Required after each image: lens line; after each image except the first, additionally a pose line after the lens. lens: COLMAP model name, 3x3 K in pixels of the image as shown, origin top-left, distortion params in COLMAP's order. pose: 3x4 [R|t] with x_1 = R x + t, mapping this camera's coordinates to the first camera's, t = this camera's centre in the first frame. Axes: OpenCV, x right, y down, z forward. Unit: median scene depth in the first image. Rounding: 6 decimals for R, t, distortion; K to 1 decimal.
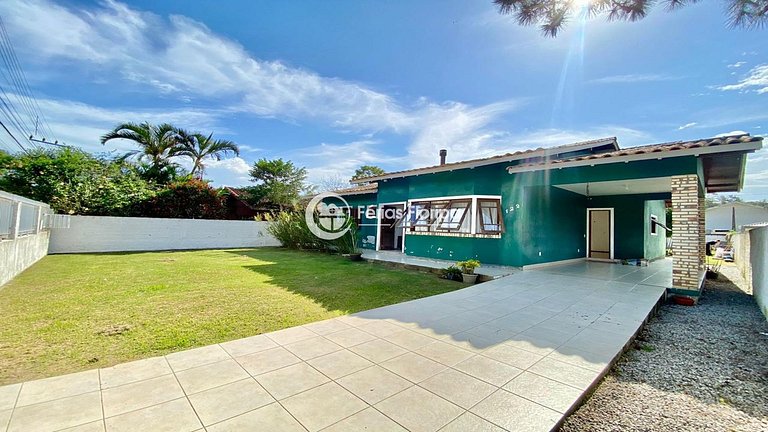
lens RADIAL K [[322.9, 0, 387.1], [0, 322.9, 216.9], [0, 0, 1]] dist [0.001230, -0.016159]
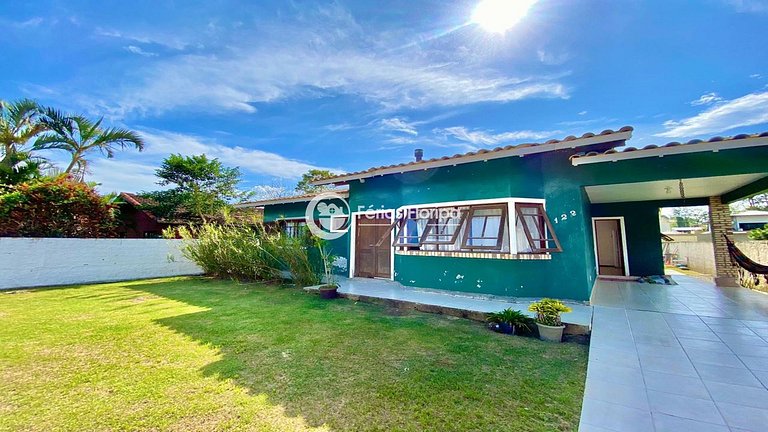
lens RADIAL K [[322.9, 0, 387.1], [0, 322.9, 216.9], [0, 0, 1]] dist [0.001230, -0.016159]
pose [[0.978808, -0.005216, 0.204713, -0.096014], [0.013552, 0.999134, -0.039337, -0.001807], [-0.204331, 0.041278, 0.978031, 0.269368]]
